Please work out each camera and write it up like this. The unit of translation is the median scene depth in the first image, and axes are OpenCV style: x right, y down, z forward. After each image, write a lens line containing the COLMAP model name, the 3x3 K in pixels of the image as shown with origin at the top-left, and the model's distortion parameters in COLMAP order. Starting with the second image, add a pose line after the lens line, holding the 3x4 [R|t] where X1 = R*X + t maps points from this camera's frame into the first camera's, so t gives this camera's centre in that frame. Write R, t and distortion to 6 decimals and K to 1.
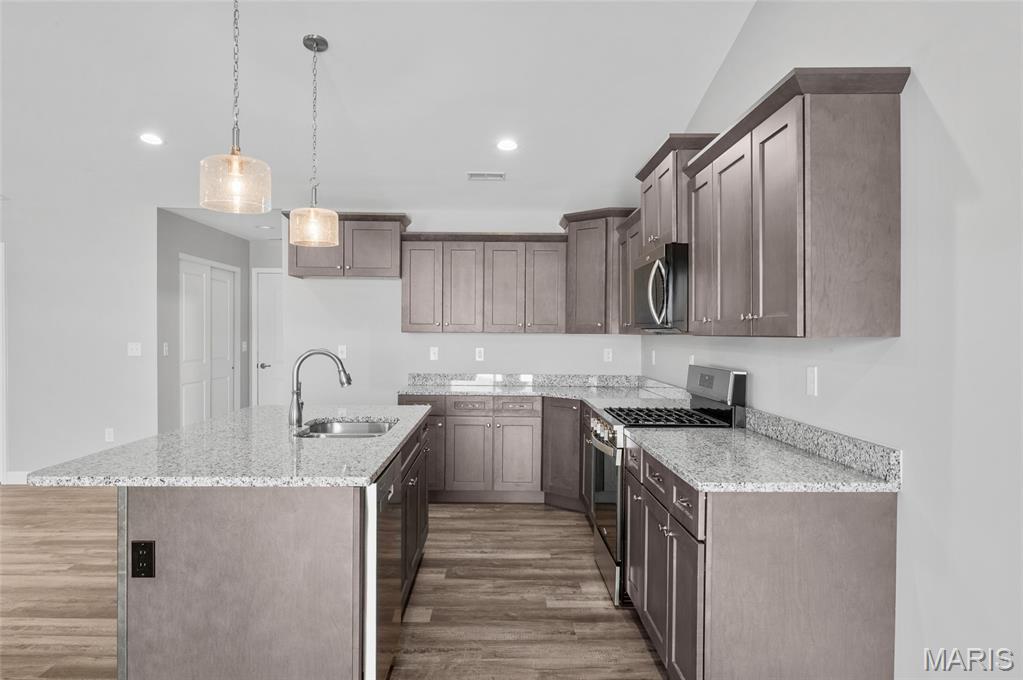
lens RADIAL K [[681.8, 0, 504.2], [0, 681.8, 349.3], [0, 0, 1]] dist [0.002204, -0.005675]
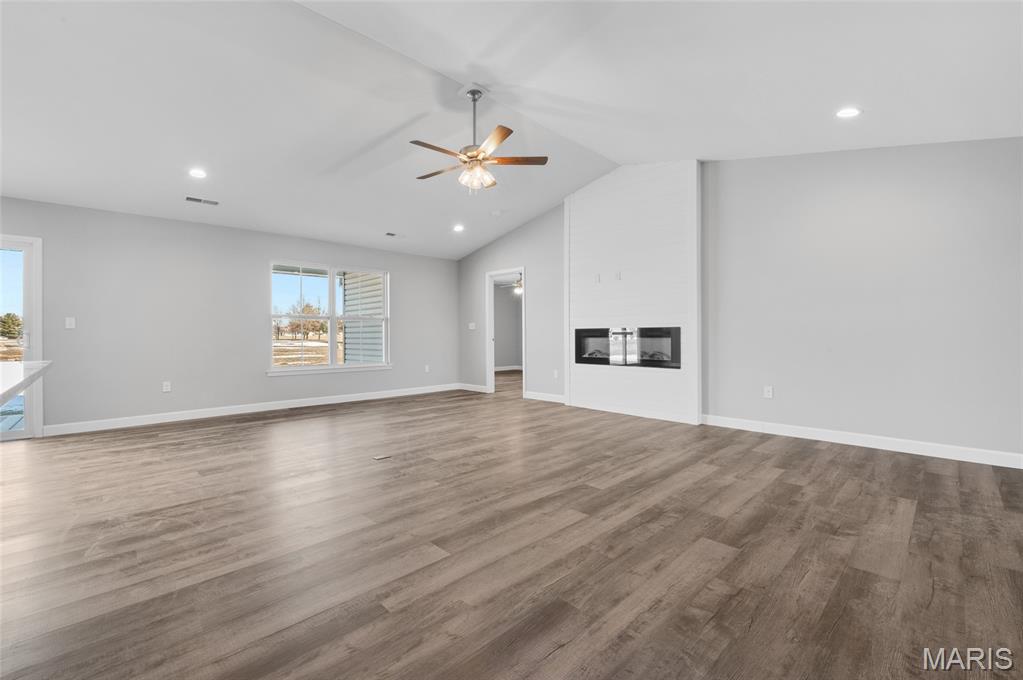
lens RADIAL K [[425.5, 0, 519.5], [0, 425.5, 341.6], [0, 0, 1]] dist [-0.011503, 0.001004]
pose [[-0.717669, 0.009664, -0.696317, -0.371424], [-0.013857, 0.999508, 0.028153, 0.041381], [0.696246, 0.029853, -0.717182, 1.140052]]
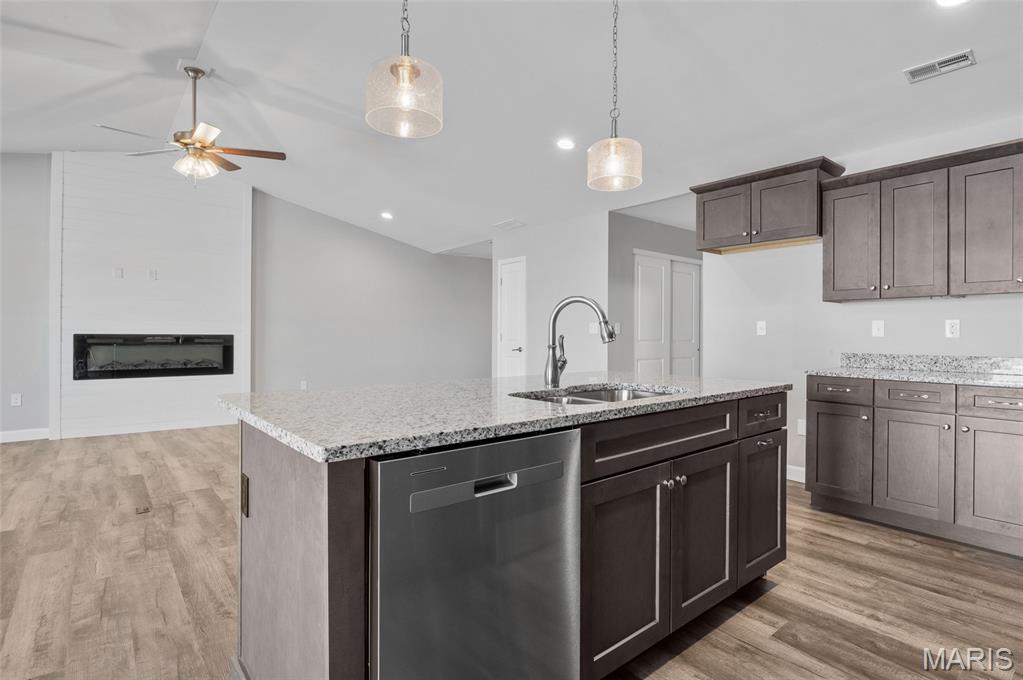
lens RADIAL K [[509.3, 0, 510.3], [0, 509.3, 336.1], [0, 0, 1]] dist [-0.011118, -0.000194]
pose [[0.623383, -0.001943, -0.781914, 0.115744], [-0.019145, 0.999659, -0.017748, 0.043145], [0.781682, 0.026034, 0.623134, 0.388125]]
